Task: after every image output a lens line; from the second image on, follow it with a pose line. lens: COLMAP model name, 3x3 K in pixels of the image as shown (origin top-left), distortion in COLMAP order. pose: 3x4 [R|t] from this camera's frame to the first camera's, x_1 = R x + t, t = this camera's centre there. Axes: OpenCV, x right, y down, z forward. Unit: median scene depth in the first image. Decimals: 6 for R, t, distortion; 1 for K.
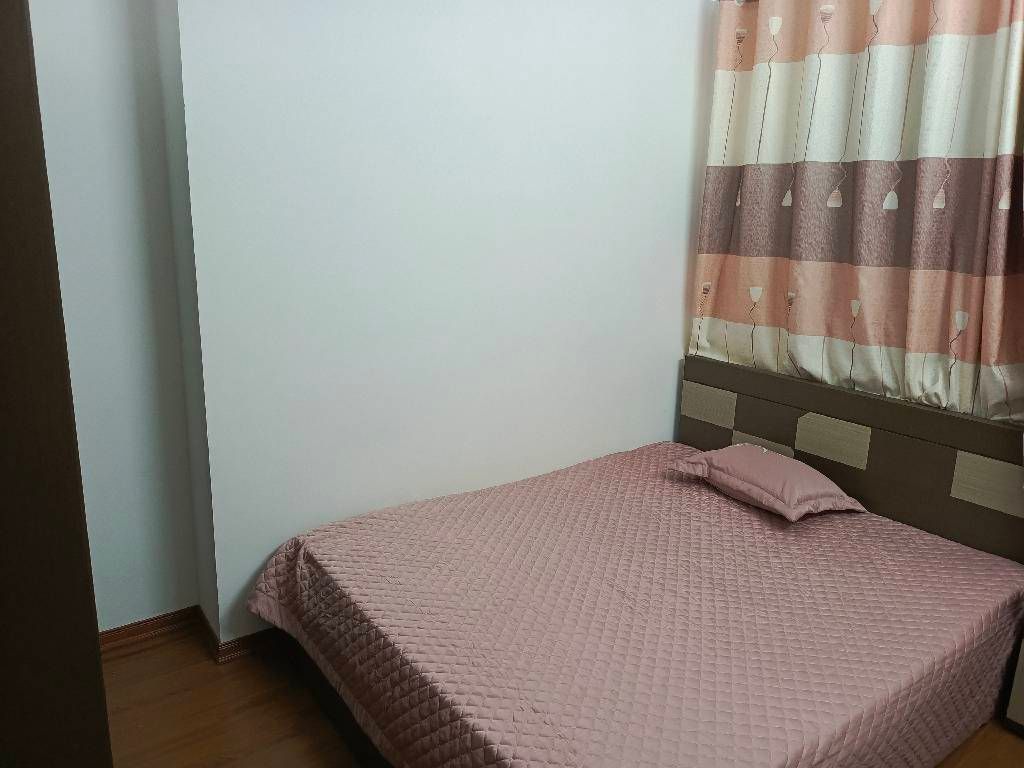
lens RADIAL K [[717.5, 0, 512.0], [0, 717.5, 384.0], [0, 0, 1]] dist [0.043800, -0.047863]
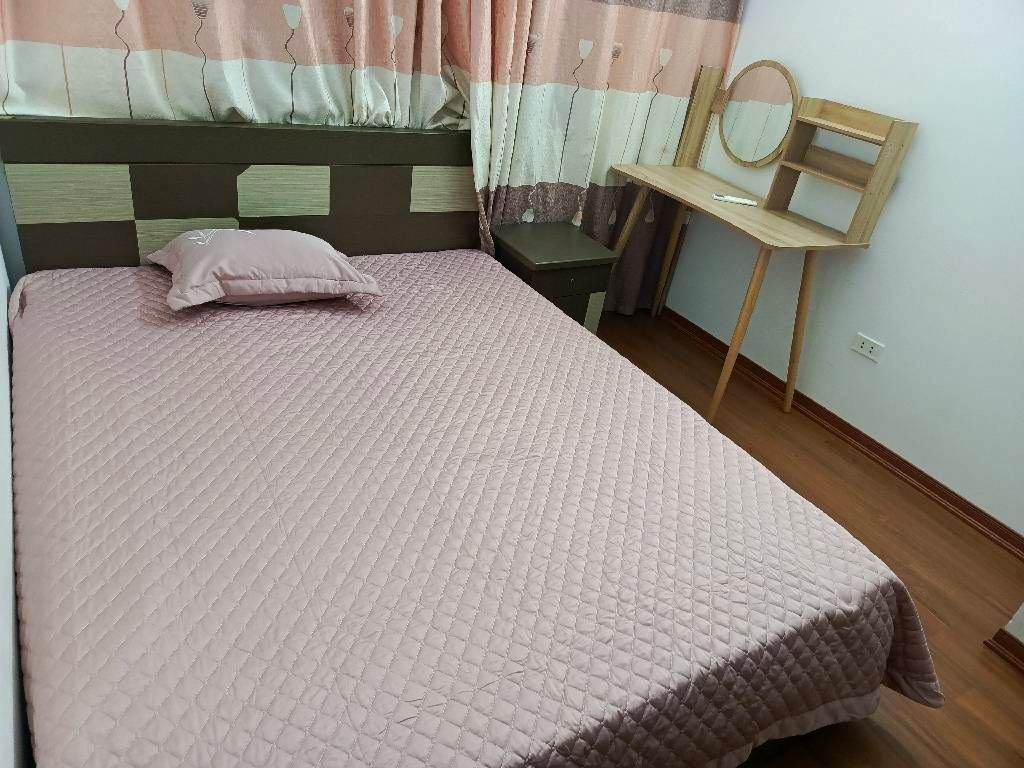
lens RADIAL K [[717.7, 0, 512.0], [0, 717.7, 384.0], [0, 0, 1]] dist [0.041822, -0.056757]
pose [[0.103457, -0.518658, 0.848699, -0.347294], [0.085551, 0.854756, 0.511931, -0.135653], [-0.990948, 0.019644, 0.132802, 0.623753]]
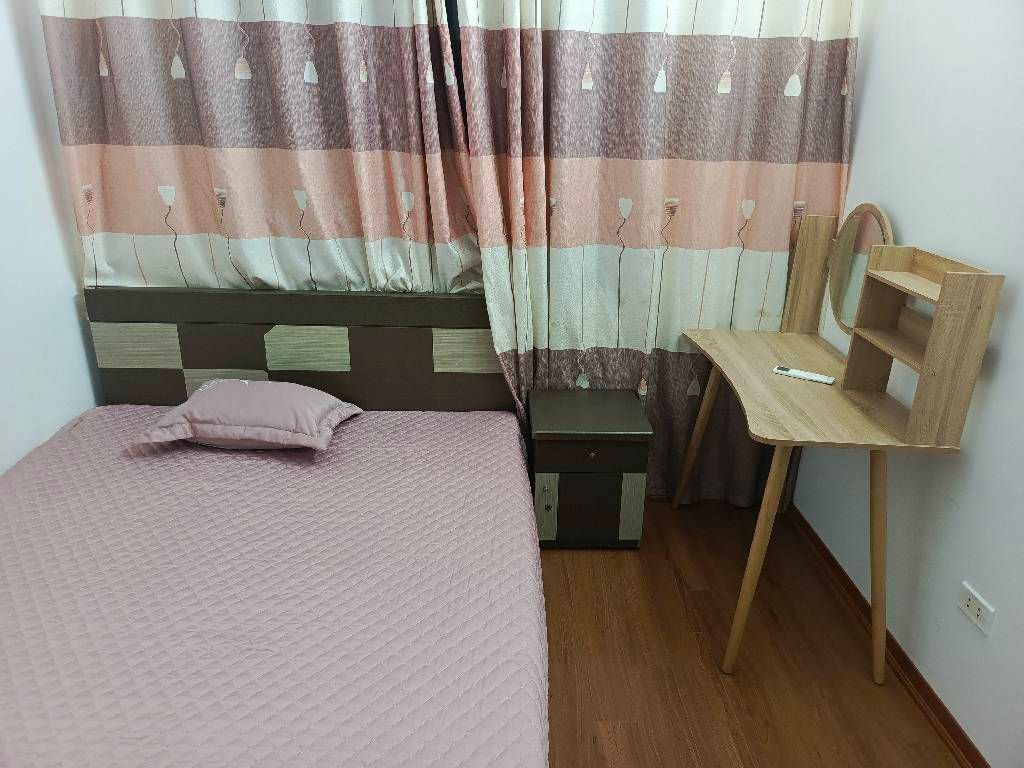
lens RADIAL K [[717.7, 0, 512.0], [0, 717.7, 384.0], [0, 0, 1]] dist [0.041822, -0.056757]
pose [[0.580966, -0.304780, 0.754711, -0.105721], [0.185868, 0.952423, 0.241545, -0.052033], [-0.792421, -0.000052, 0.609974, 0.236970]]
